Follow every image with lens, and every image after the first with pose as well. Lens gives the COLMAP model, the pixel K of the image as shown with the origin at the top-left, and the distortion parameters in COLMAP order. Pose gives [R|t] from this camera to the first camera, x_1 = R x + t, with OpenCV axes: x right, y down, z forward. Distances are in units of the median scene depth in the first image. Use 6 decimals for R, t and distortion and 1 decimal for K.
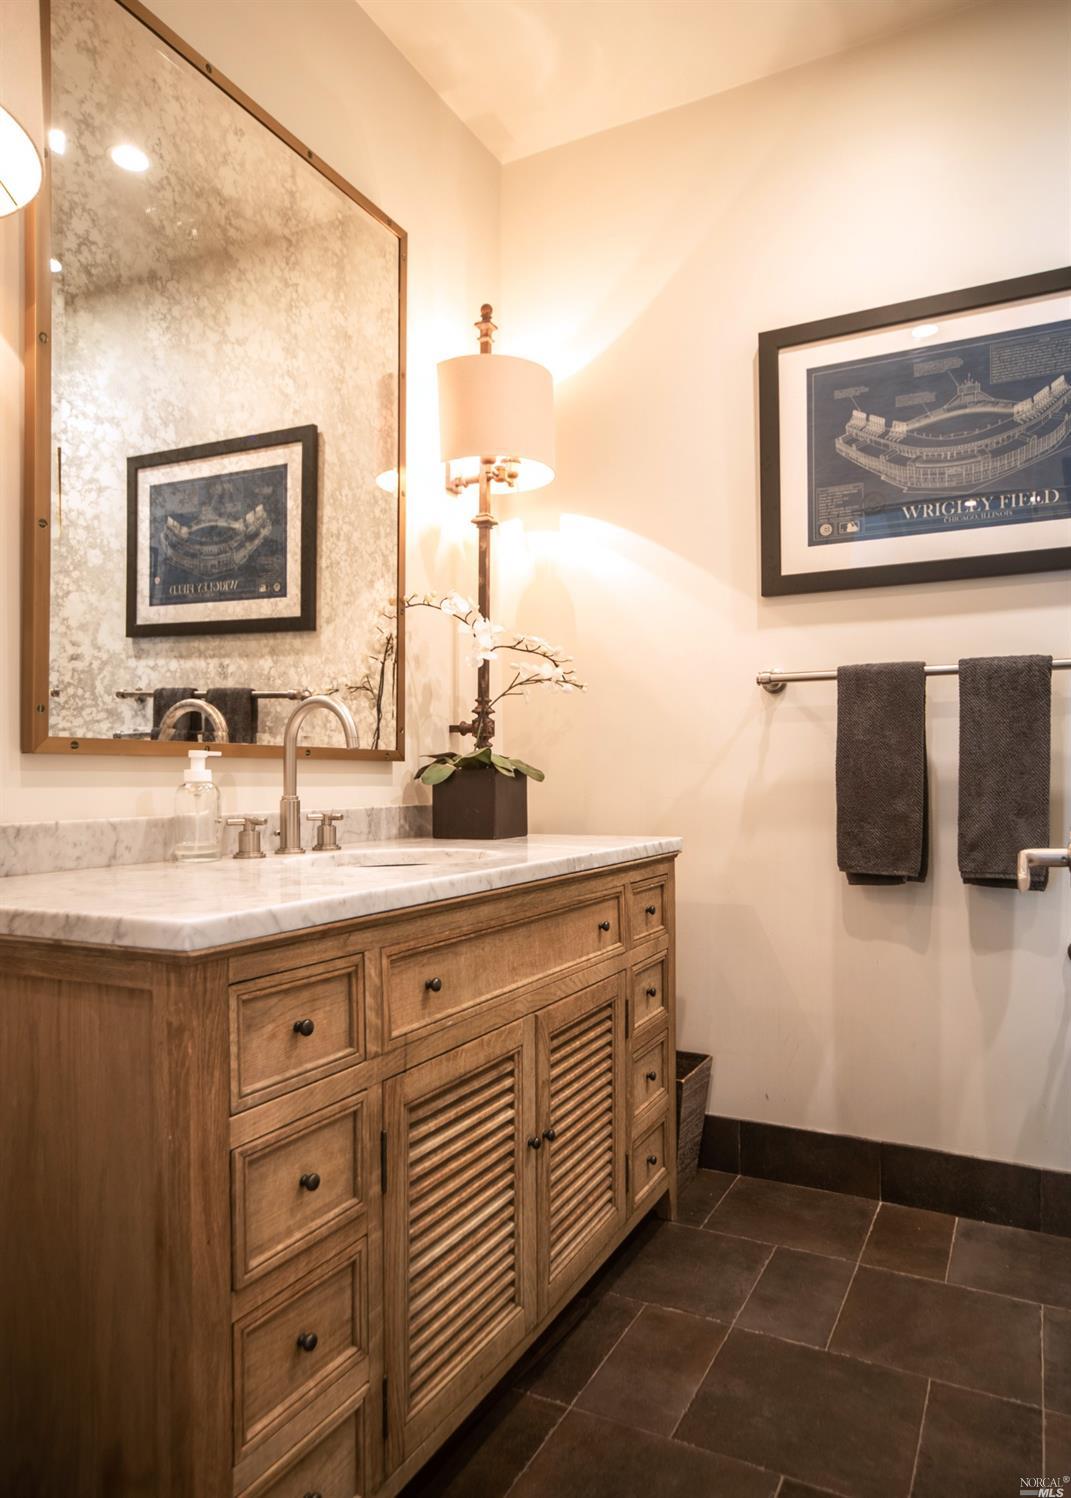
lens RADIAL K [[973.0, 0, 537.3], [0, 973.0, 757.7], [0, 0, 1]] dist [-0.006692, 0.008553]
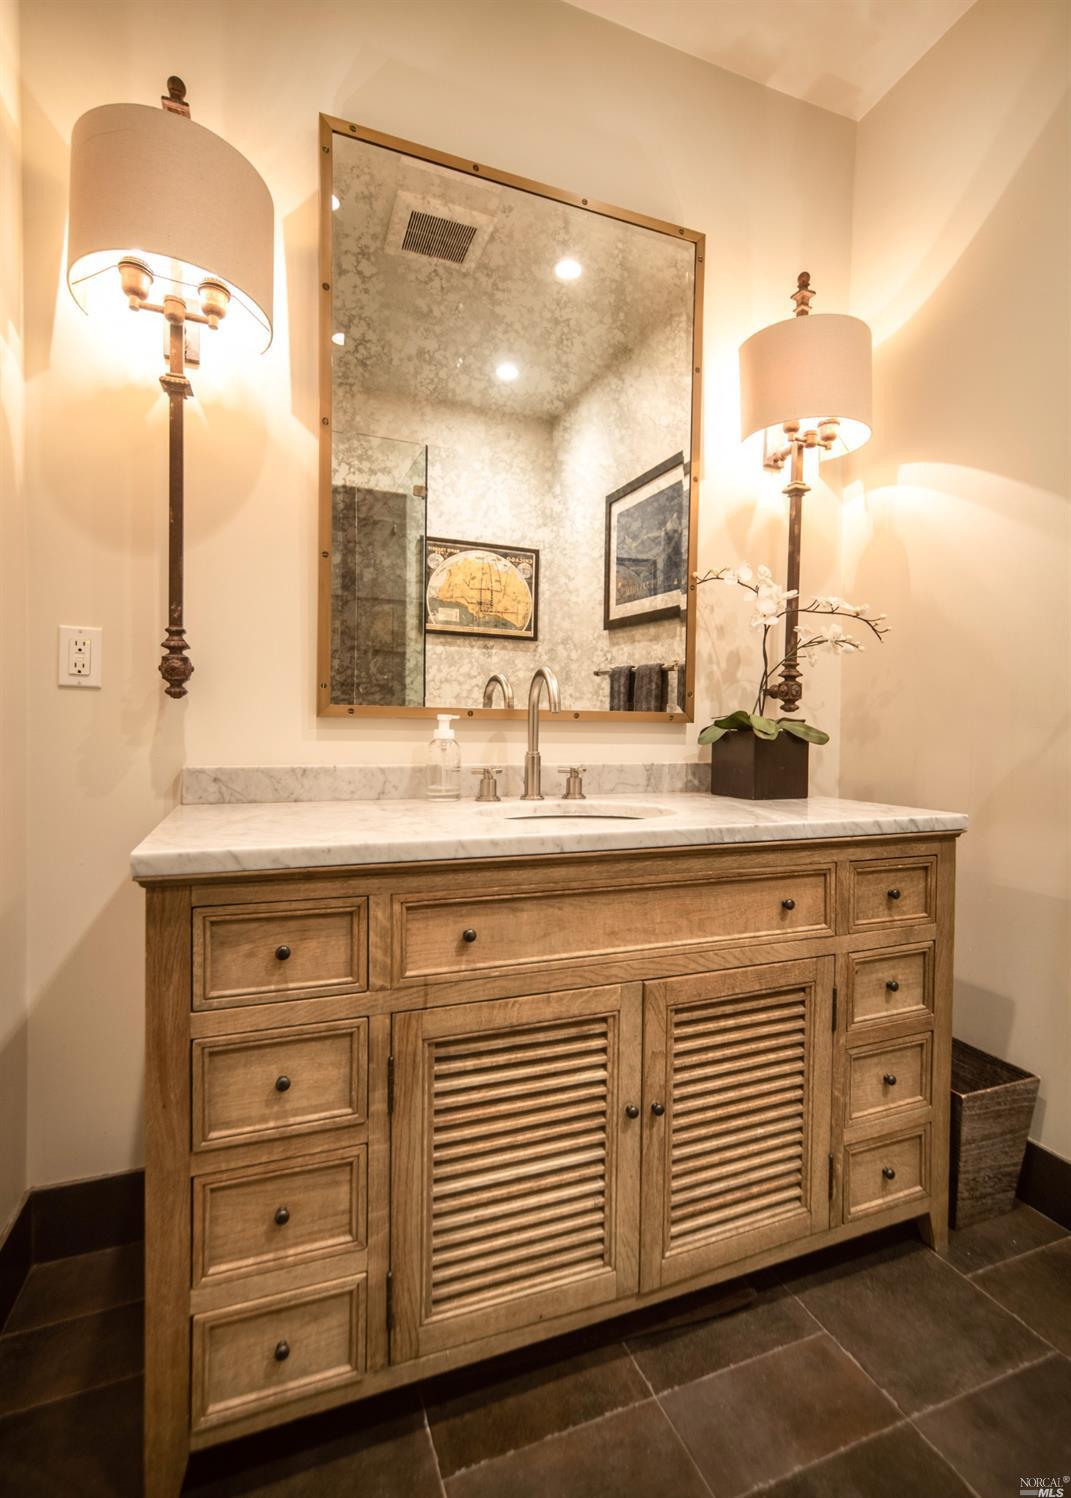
lens RADIAL K [[718.5, 0, 533.3], [0, 718.5, 736.2], [0, 0, 1]] dist [0.004369, 0.001752]
pose [[0.750397, 0.020132, -0.660681, 0.376152], [-0.000978, 0.999569, 0.029347, -0.007032], [0.660987, -0.021376, 0.750093, 0.370177]]
